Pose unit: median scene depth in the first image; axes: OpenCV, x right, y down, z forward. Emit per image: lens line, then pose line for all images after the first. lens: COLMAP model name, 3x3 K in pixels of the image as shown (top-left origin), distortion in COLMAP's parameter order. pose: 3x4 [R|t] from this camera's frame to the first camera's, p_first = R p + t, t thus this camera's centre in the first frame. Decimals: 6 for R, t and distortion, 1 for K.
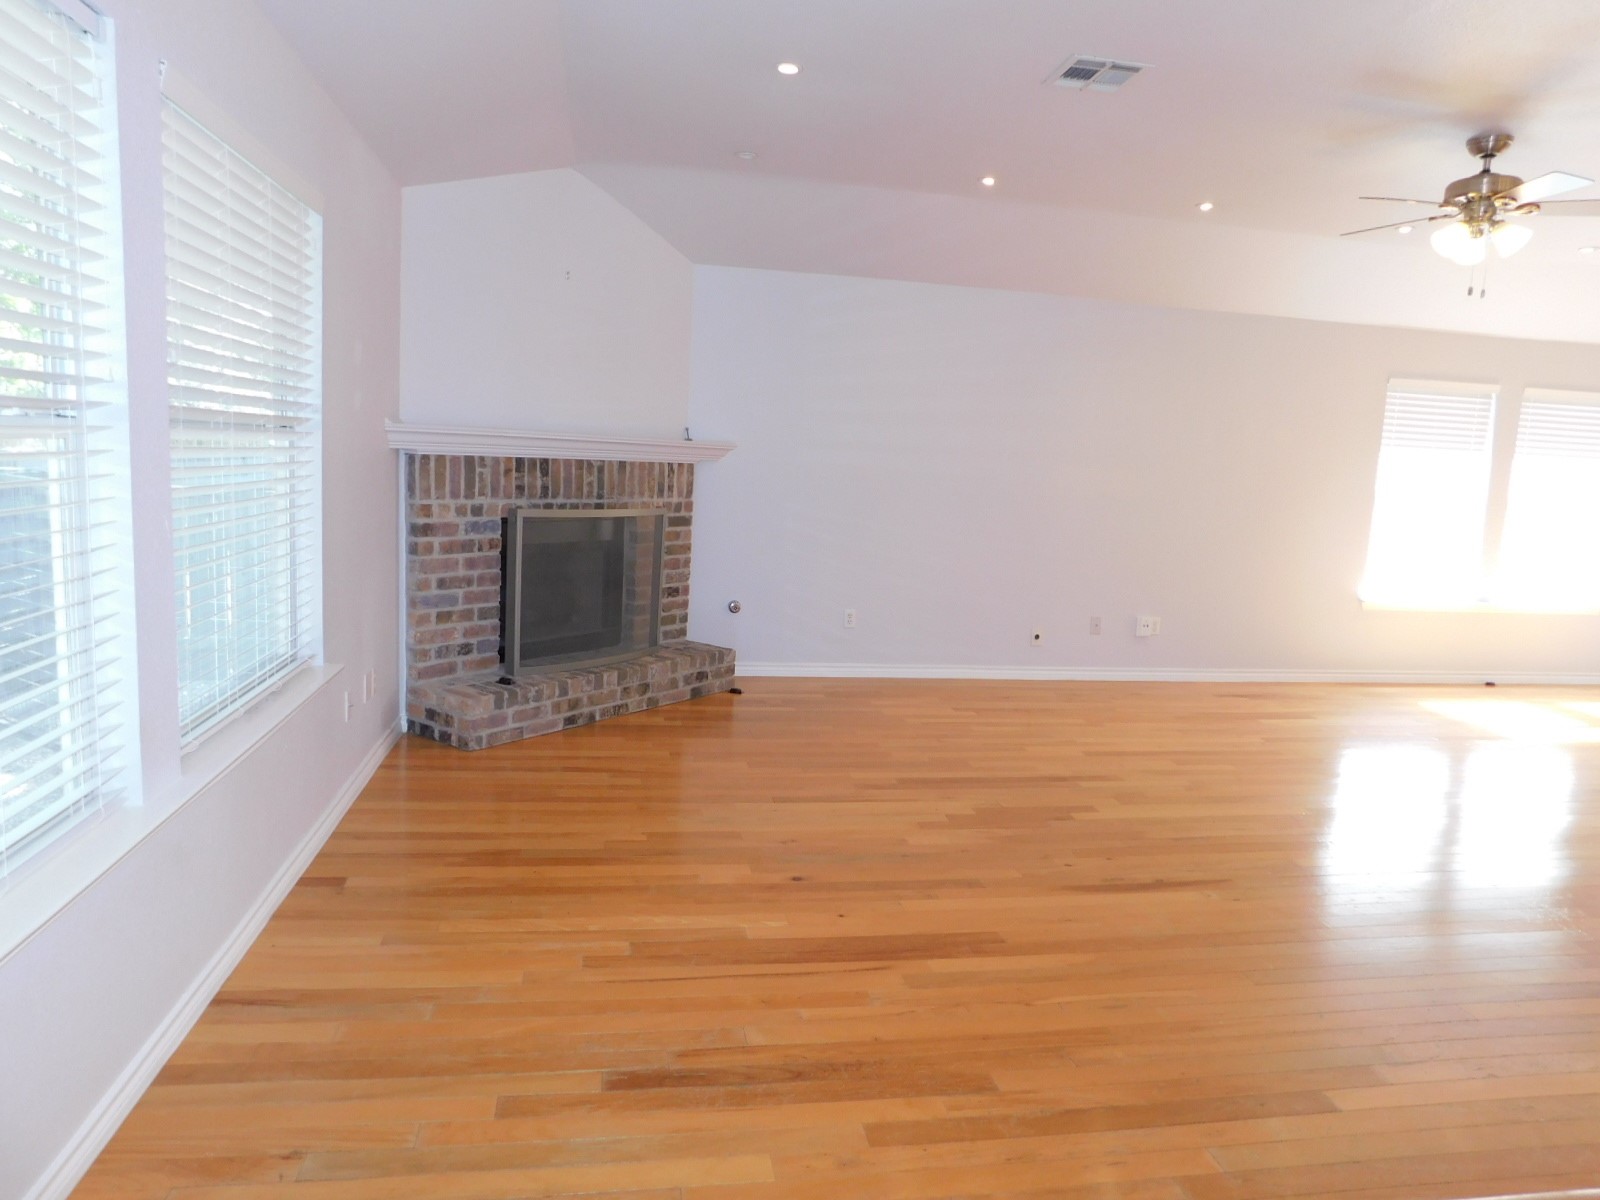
lens RADIAL K [[1059.8, 0, 794.7], [0, 1059.8, 589.9], [0, 0, 1]] dist [-0.047829, 0.006587]
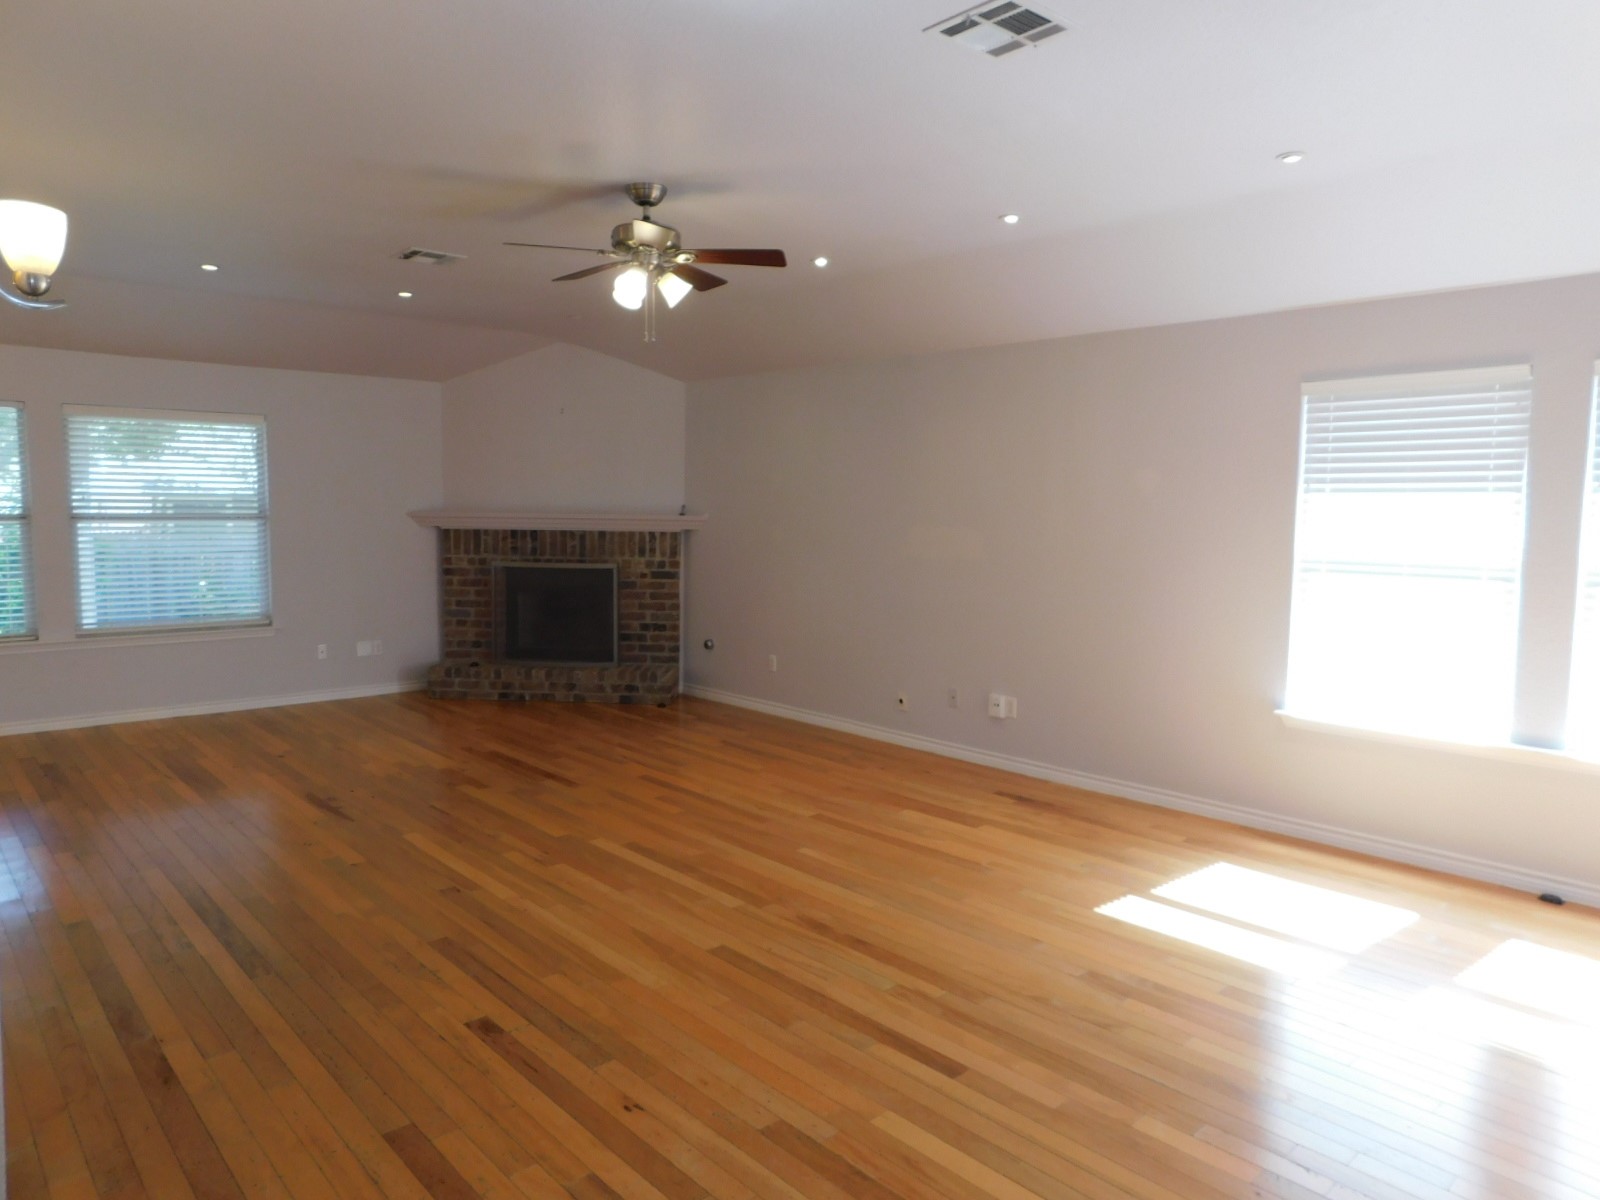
lens RADIAL K [[1059.8, 0, 794.1], [0, 1059.8, 593.6], [0, 0, 1]] dist [-0.047829, 0.006587]
pose [[0.525789, 0.029019, -0.850120, 1.244700], [-0.092426, 0.995450, -0.023184, -0.028489], [0.845579, 0.090763, 0.526079, 0.485567]]
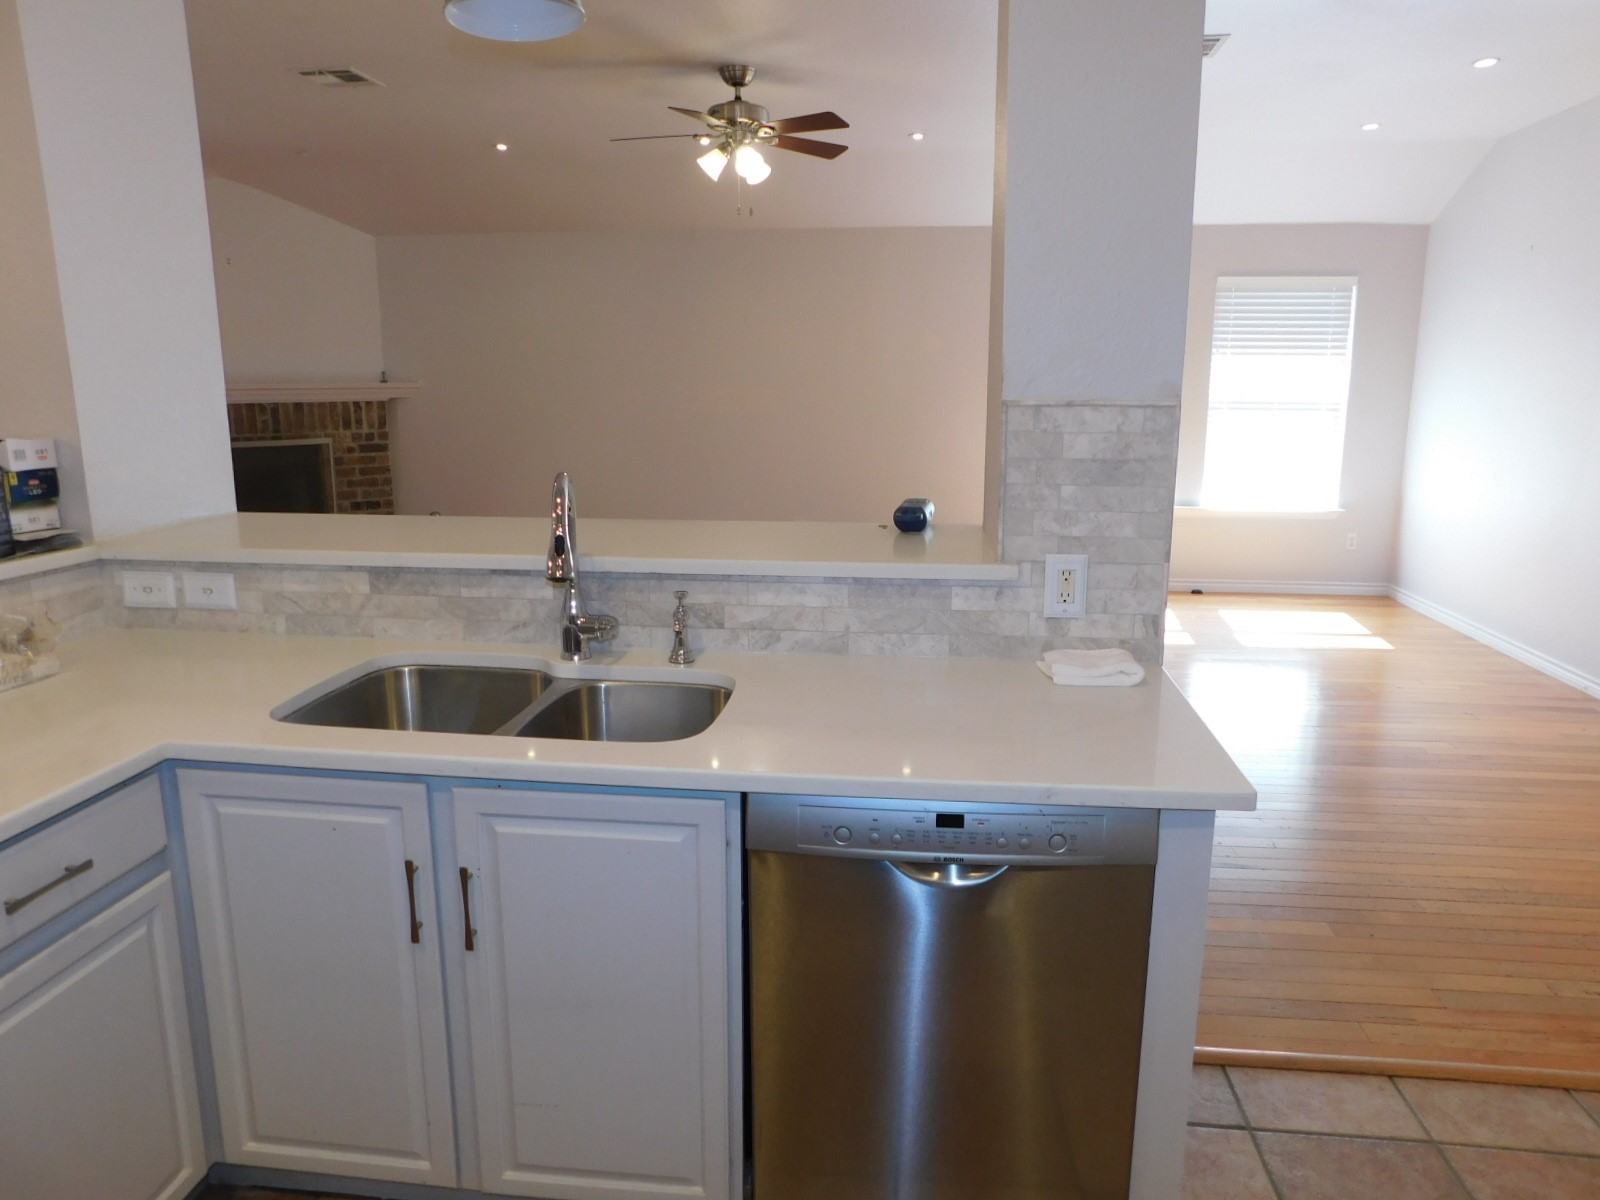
lens RADIAL K [[1059.8, 0, 796.4], [0, 1059.8, 603.1], [0, 0, 1]] dist [-0.047829, 0.006587]
pose [[0.955971, 0.012496, -0.293194, 0.815665], [0.010335, 0.997040, 0.076191, 0.031279], [0.293278, -0.075866, 0.953012, -0.052482]]
